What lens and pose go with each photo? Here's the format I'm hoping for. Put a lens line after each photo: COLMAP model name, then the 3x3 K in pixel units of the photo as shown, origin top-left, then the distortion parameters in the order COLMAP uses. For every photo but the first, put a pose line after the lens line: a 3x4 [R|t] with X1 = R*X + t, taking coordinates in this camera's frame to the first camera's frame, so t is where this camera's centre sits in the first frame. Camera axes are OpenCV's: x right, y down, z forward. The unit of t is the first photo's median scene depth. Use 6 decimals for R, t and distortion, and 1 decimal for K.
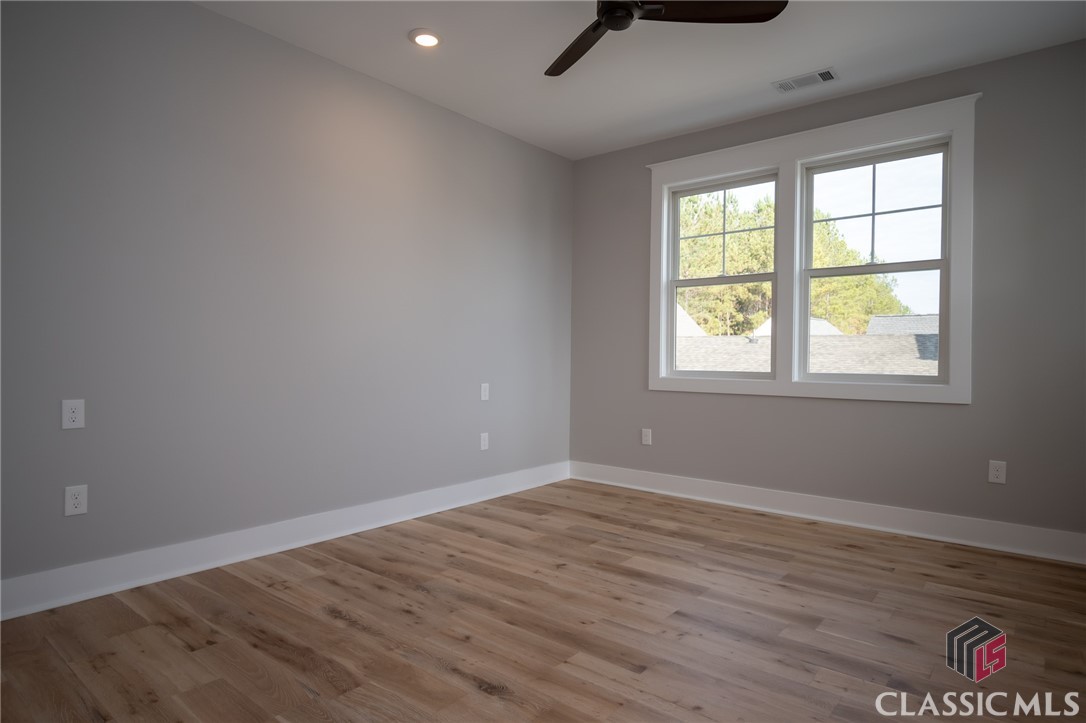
lens RADIAL K [[620.4, 0, 548.9], [0, 620.4, 357.6], [0, 0, 1]] dist [0.003489, -0.002818]
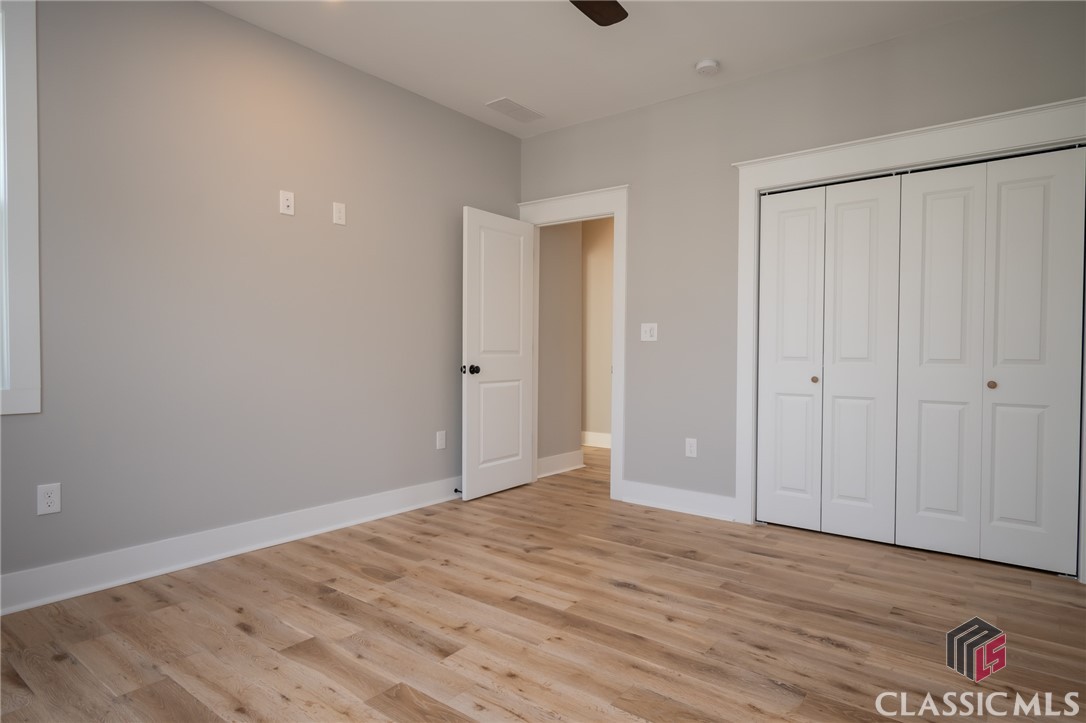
lens RADIAL K [[620.4, 0, 542.4], [0, 620.4, 362.7], [0, 0, 1]] dist [0.003489, -0.002818]
pose [[-0.999786, -0.013941, -0.015277, 0.076860], [-0.014384, 0.999467, 0.029291, -0.008395], [0.014860, 0.029504, -0.999454, 1.454136]]
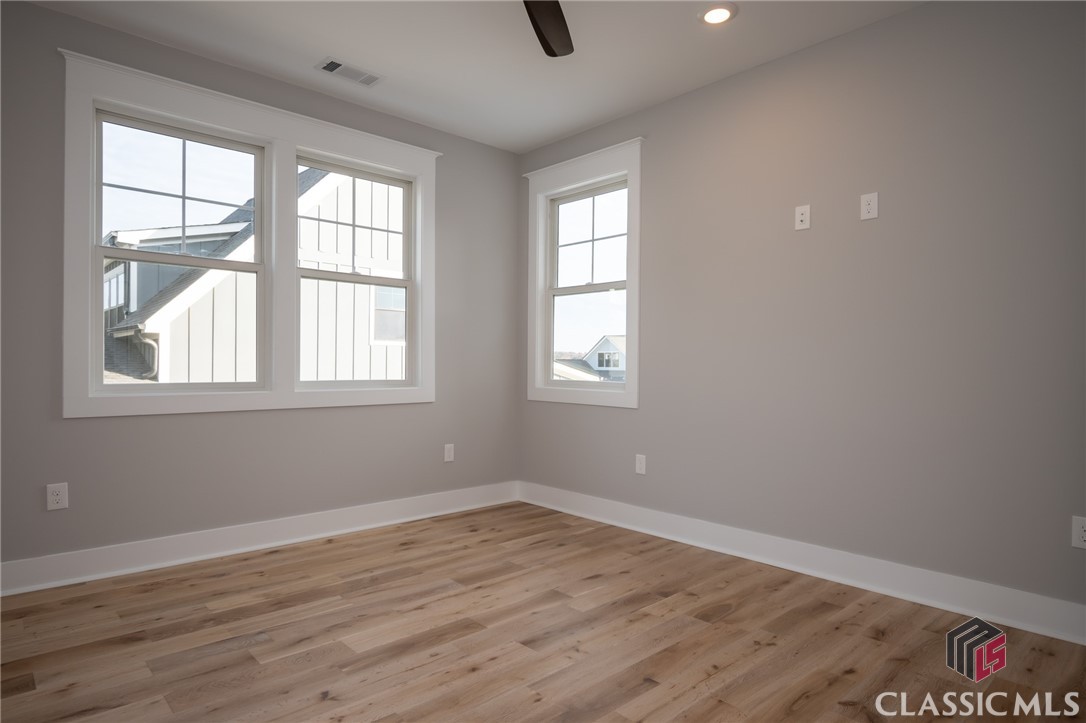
lens RADIAL K [[620.4, 0, 544.1], [0, 620.4, 356.2], [0, 0, 1]] dist [0.003489, -0.002818]
pose [[0.140435, 0.006583, 0.990068, -0.560594], [-0.001261, 0.999978, -0.006469, -0.008162], [-0.990089, -0.000340, 0.140440, 0.668361]]
